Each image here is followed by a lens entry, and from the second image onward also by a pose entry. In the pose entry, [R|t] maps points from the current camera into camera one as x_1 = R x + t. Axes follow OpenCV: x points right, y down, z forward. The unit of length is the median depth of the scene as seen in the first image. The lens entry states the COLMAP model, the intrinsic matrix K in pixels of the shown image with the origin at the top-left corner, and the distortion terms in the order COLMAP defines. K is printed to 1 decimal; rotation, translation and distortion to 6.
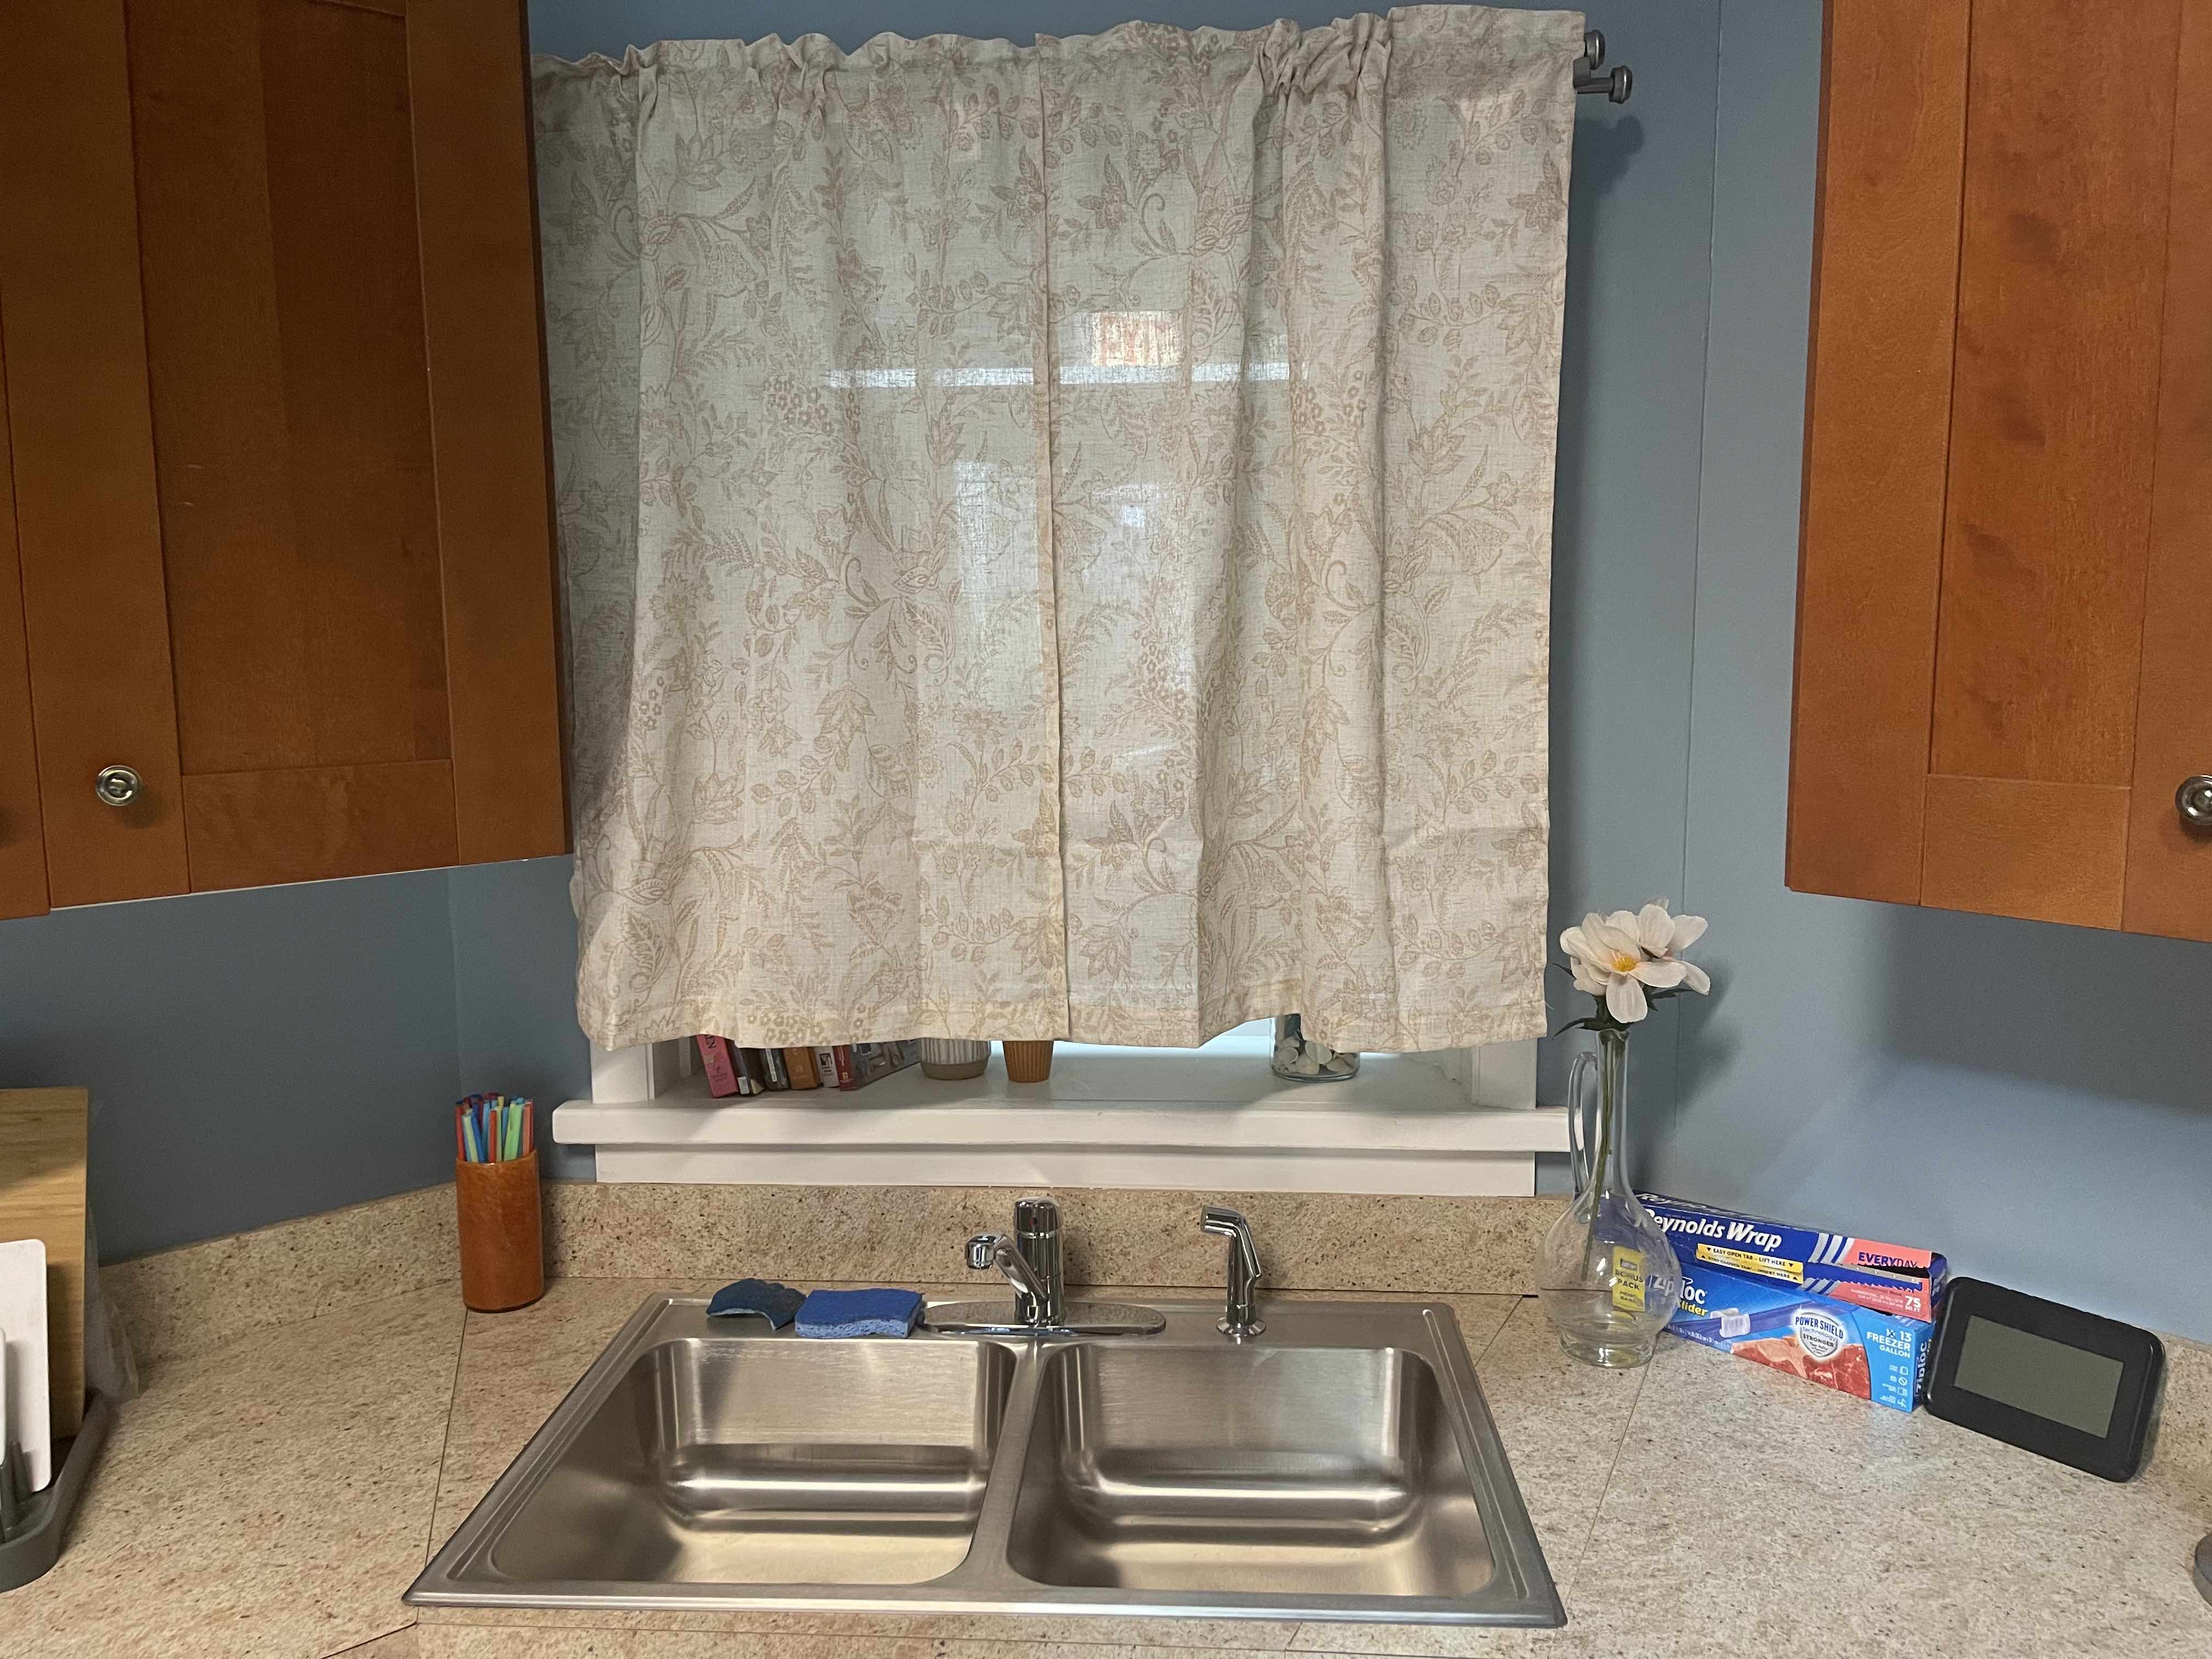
lens RADIAL K [[1609.1, 0, 1106.0], [0, 1609.1, 829.5], [0, 0, 1]] dist [0.067722, -0.115532]
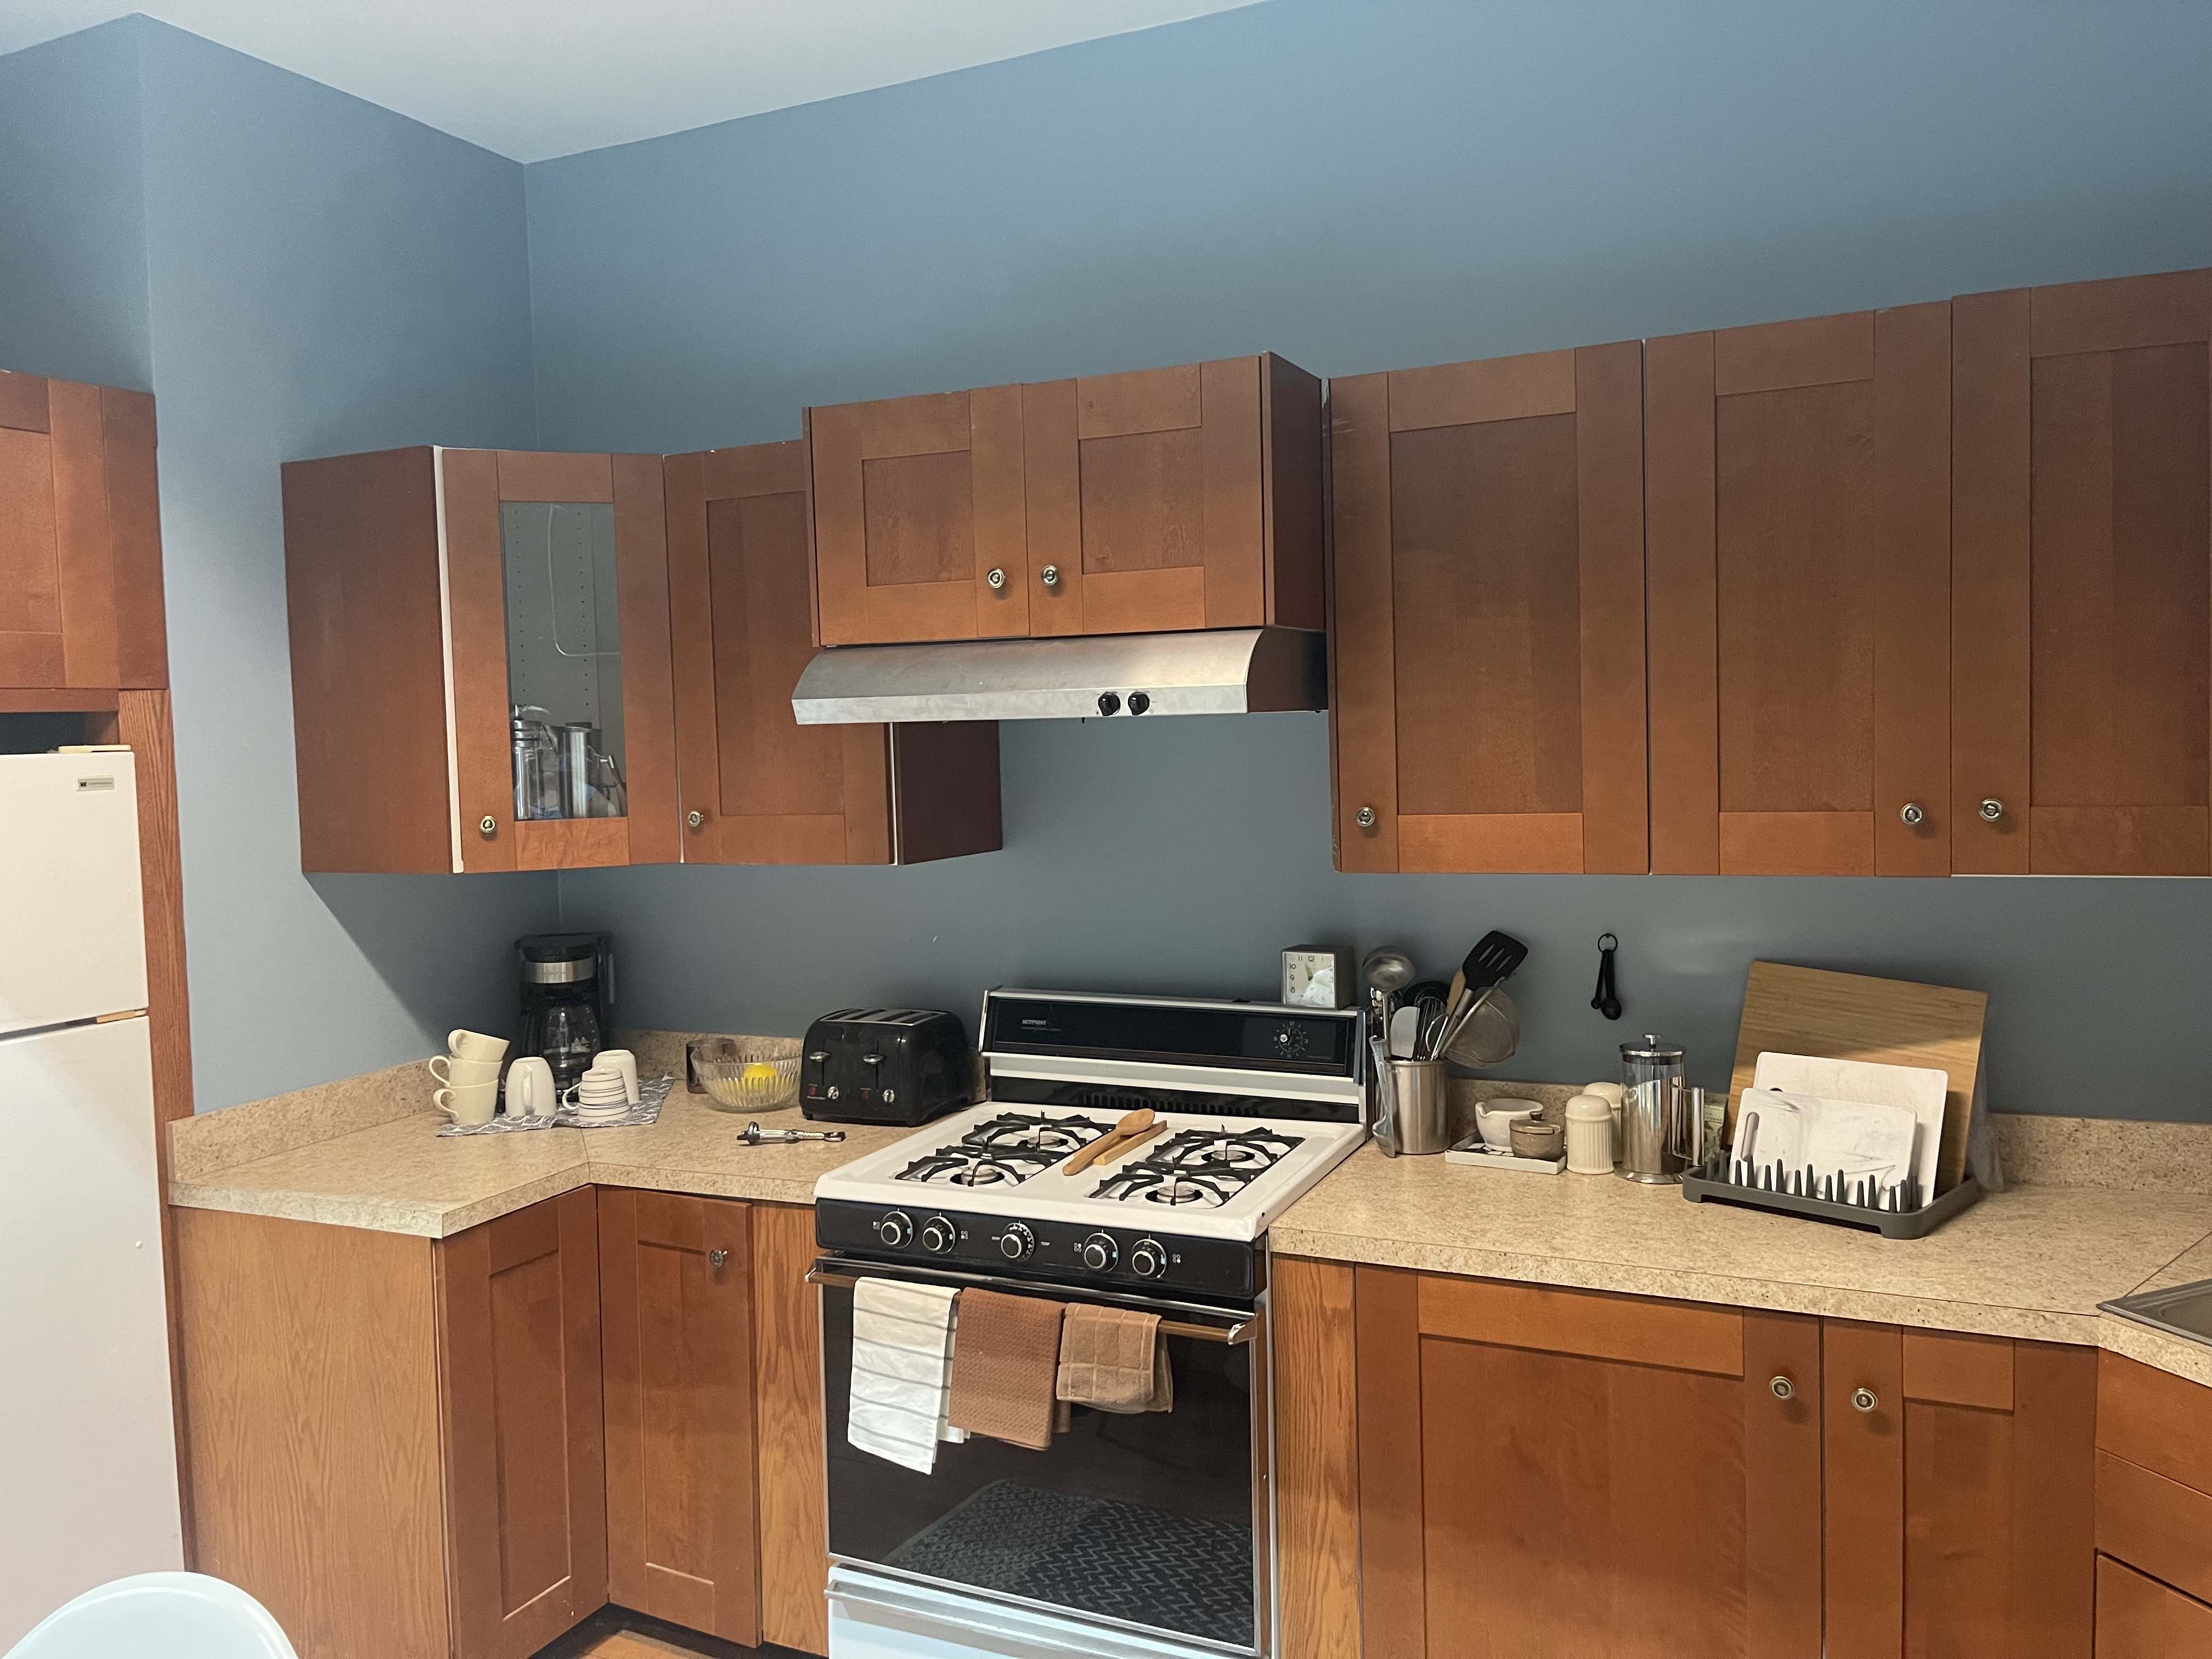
lens RADIAL K [[1651.1, 0, 1110.9], [0, 1651.1, 816.9], [0, 0, 1]] dist [0.082701, -0.118727]
pose [[0.393668, 0.040008, -0.918382, 0.566368], [-0.093060, 0.995654, 0.003484, 0.051449], [0.914530, 0.084094, 0.395680, -0.503208]]
